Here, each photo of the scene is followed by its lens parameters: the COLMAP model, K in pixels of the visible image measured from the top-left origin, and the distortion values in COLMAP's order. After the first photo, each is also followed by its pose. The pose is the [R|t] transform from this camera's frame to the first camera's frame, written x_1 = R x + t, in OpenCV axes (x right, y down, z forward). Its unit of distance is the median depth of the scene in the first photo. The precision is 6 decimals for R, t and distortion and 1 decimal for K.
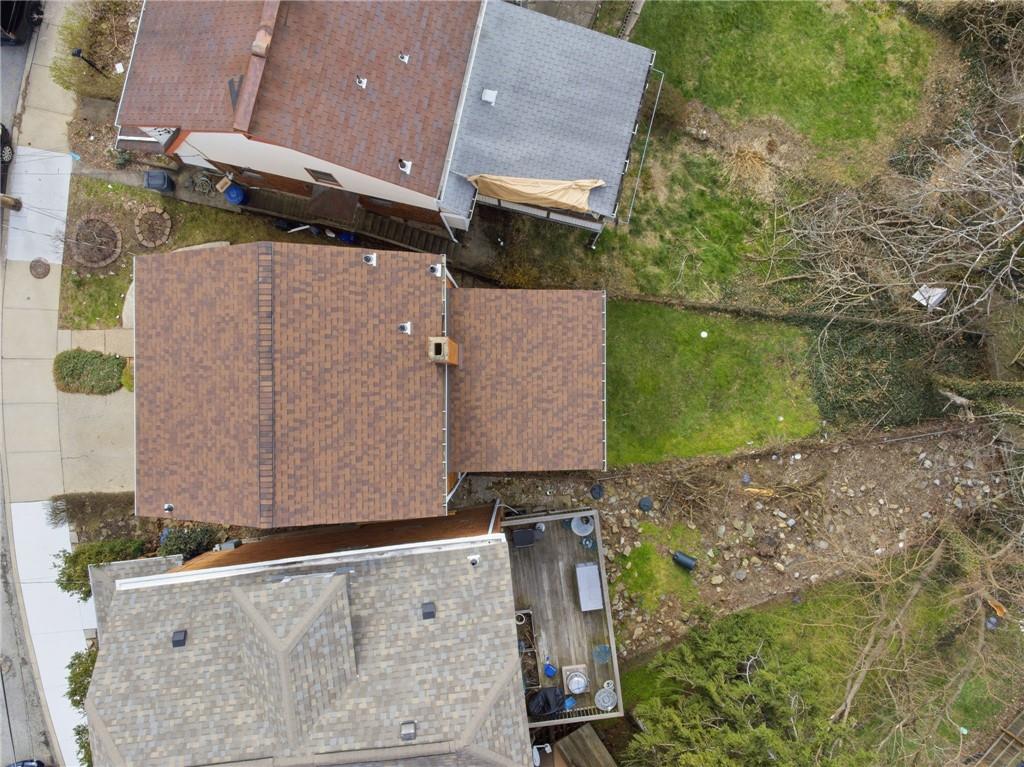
lens RADIAL K [[711.7, 0, 517.0], [0, 711.7, 387.7], [0, 0, 1]] dist [-0.033887, 0.000307]
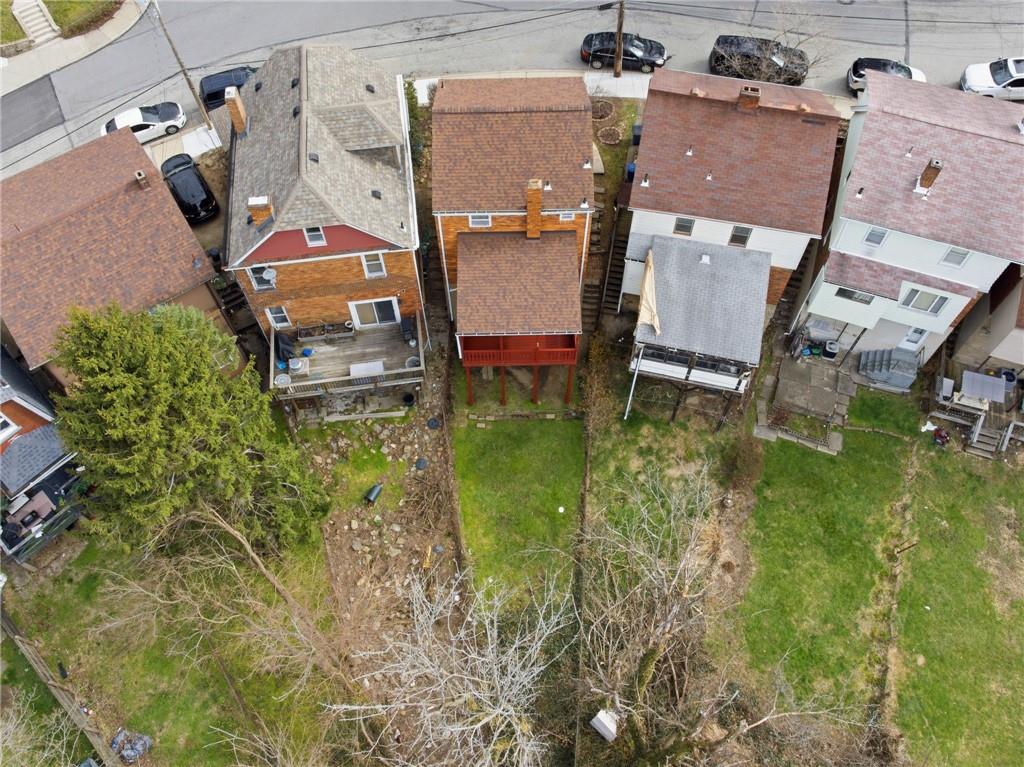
lens RADIAL K [[711.7, 0, 514.2], [0, 711.7, 382.1], [0, 0, 1]] dist [-0.033887, 0.000307]
pose [[0.015576, 0.891467, -0.452819, 0.615397], [-0.999860, 0.016677, -0.001561, 0.002515], [0.006160, 0.452779, 0.891601, -0.164440]]
